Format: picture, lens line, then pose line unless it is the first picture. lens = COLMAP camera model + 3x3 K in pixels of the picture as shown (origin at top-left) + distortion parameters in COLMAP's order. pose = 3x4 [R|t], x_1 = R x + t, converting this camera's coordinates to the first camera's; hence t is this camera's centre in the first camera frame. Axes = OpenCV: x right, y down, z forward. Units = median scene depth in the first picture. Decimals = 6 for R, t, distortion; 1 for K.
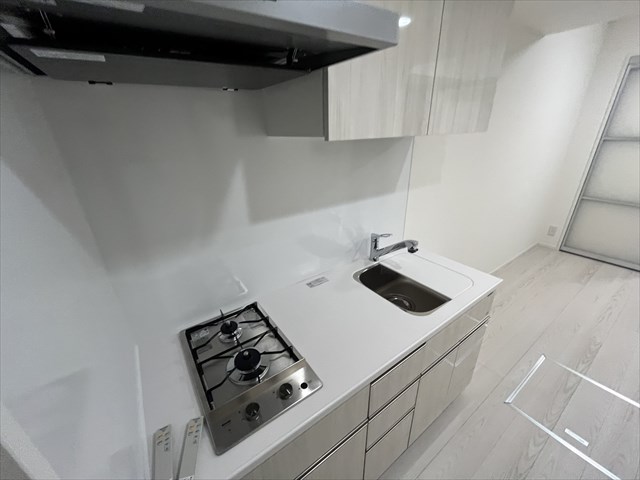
lens RADIAL K [[260.0, 0, 317.7], [0, 260.0, 241.3], [0, 0, 1]] dist [0.000529, 0.000026]
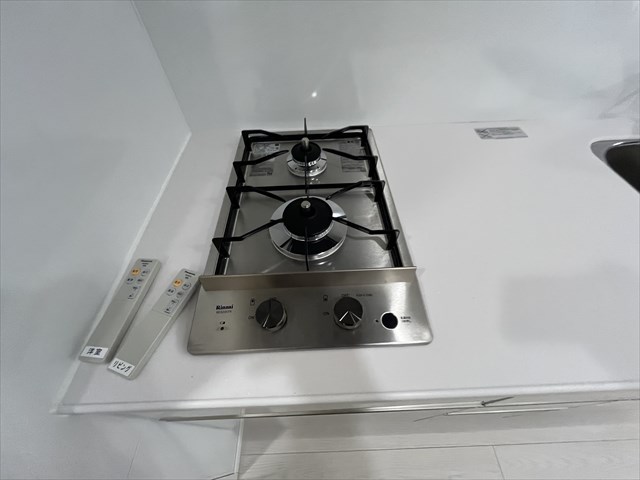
lens RADIAL K [[260.0, 0, 318.0], [0, 260.0, 239.2], [0, 0, 1]] dist [0.000529, 0.000026]
pose [[0.839686, 0.436978, -0.322456, -0.059334], [-0.219698, 0.816336, 0.534162, 0.184180], [0.496649, -0.377685, 0.781469, 0.512396]]
